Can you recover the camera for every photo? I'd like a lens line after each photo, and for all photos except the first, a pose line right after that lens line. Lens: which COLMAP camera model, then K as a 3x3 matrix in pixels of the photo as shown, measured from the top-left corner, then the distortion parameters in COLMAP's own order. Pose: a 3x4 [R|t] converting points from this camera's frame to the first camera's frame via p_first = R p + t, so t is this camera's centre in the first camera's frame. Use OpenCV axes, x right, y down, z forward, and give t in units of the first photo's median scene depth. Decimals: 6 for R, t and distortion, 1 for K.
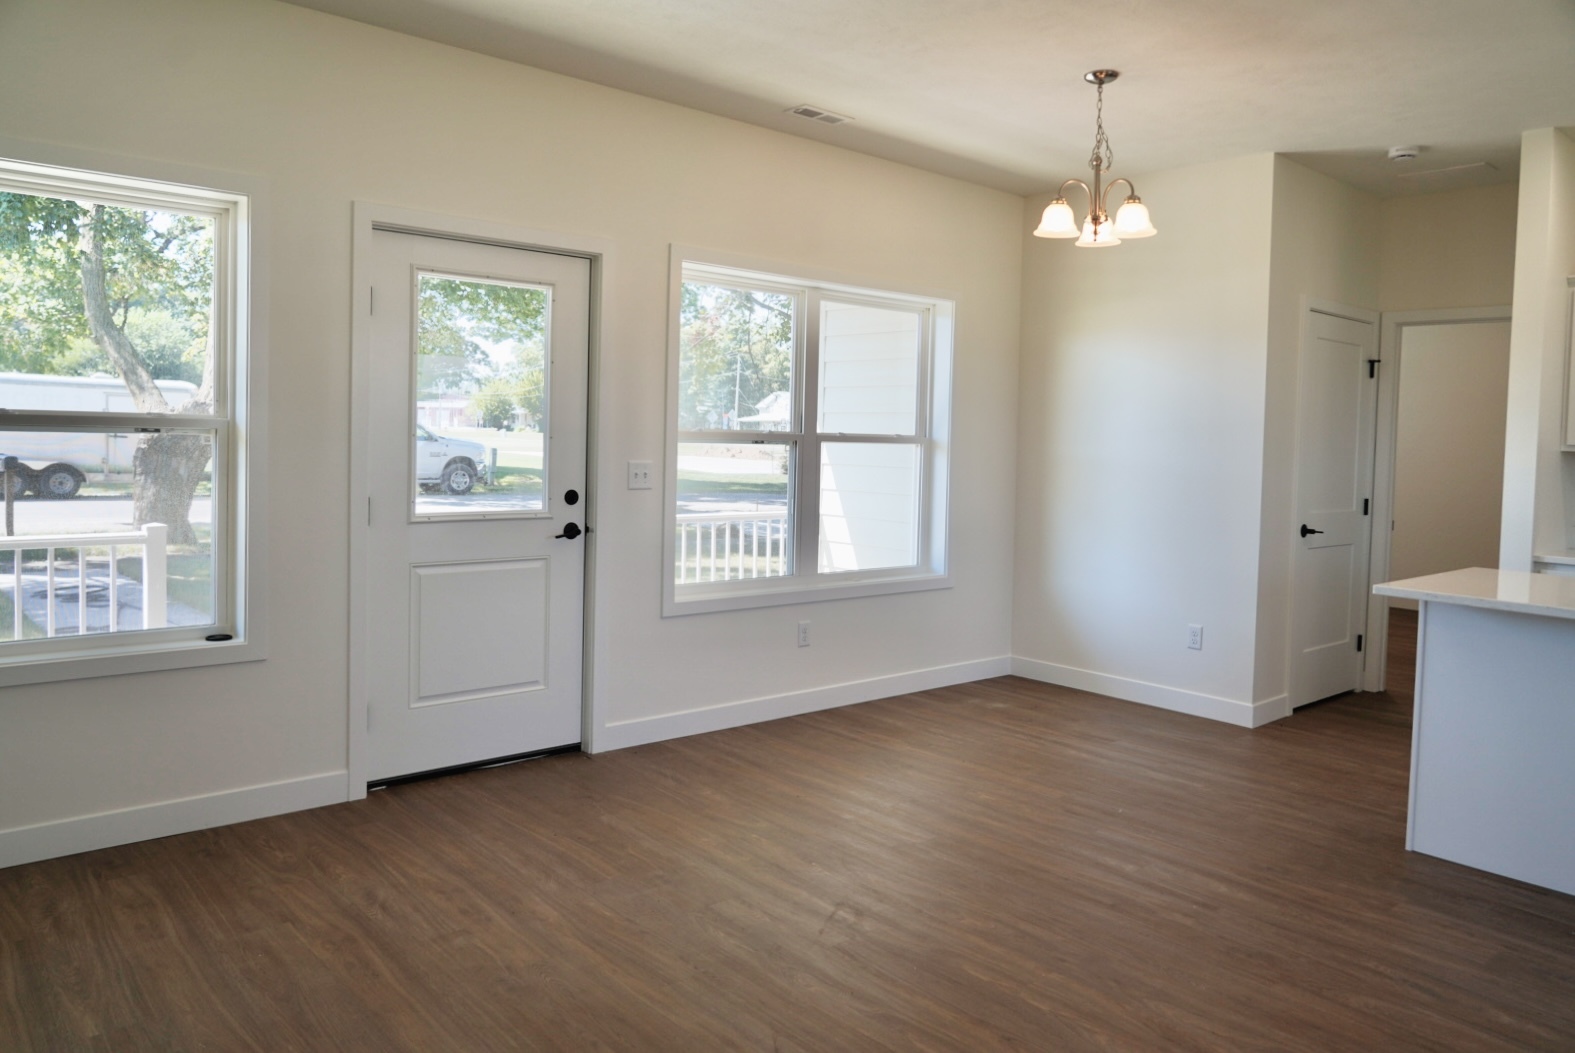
lens RADIAL K [[1101.2, 0, 787.6], [0, 1101.2, 522.0], [0, 0, 1]] dist [-0.002751, 0.003786]
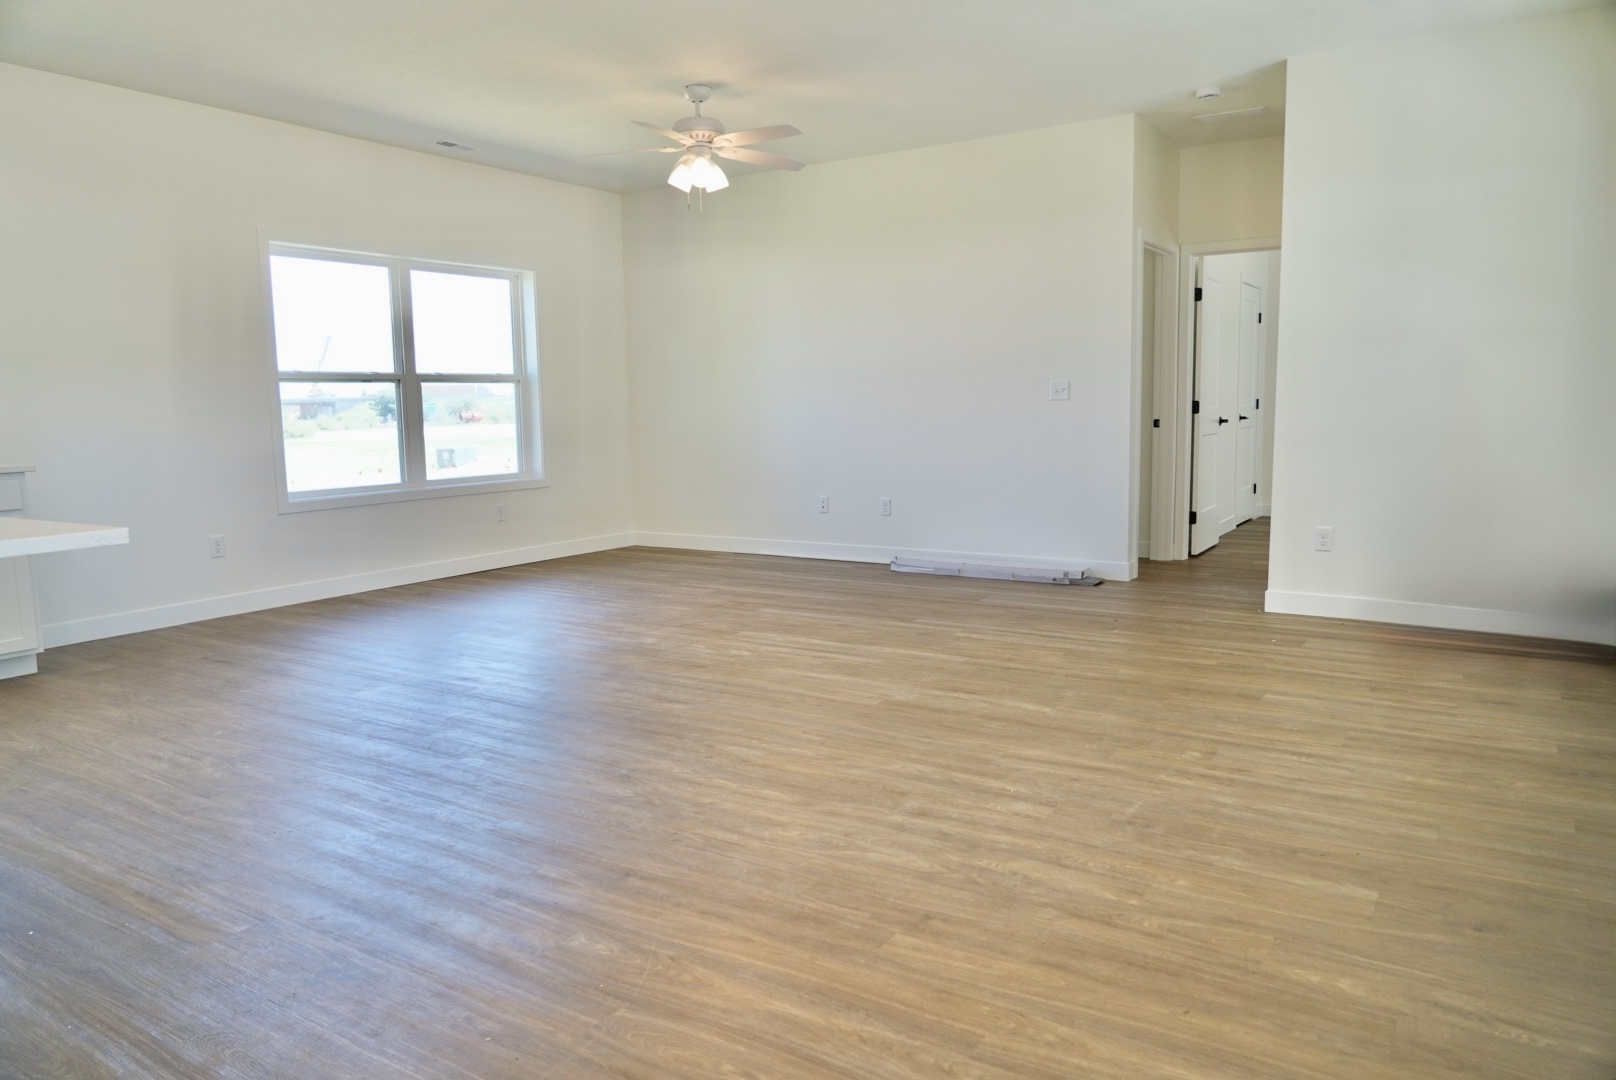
lens RADIAL K [[1129.9, 0, 809.0], [0, 1129.9, 538.8], [0, 0, 1]] dist [-0.002751, 0.003786]
pose [[-0.959964, 0.017830, -0.279555, 0.400210], [-0.037960, 0.980486, 0.192887, -0.063229], [0.277539, 0.195777, -0.940555, 1.793080]]
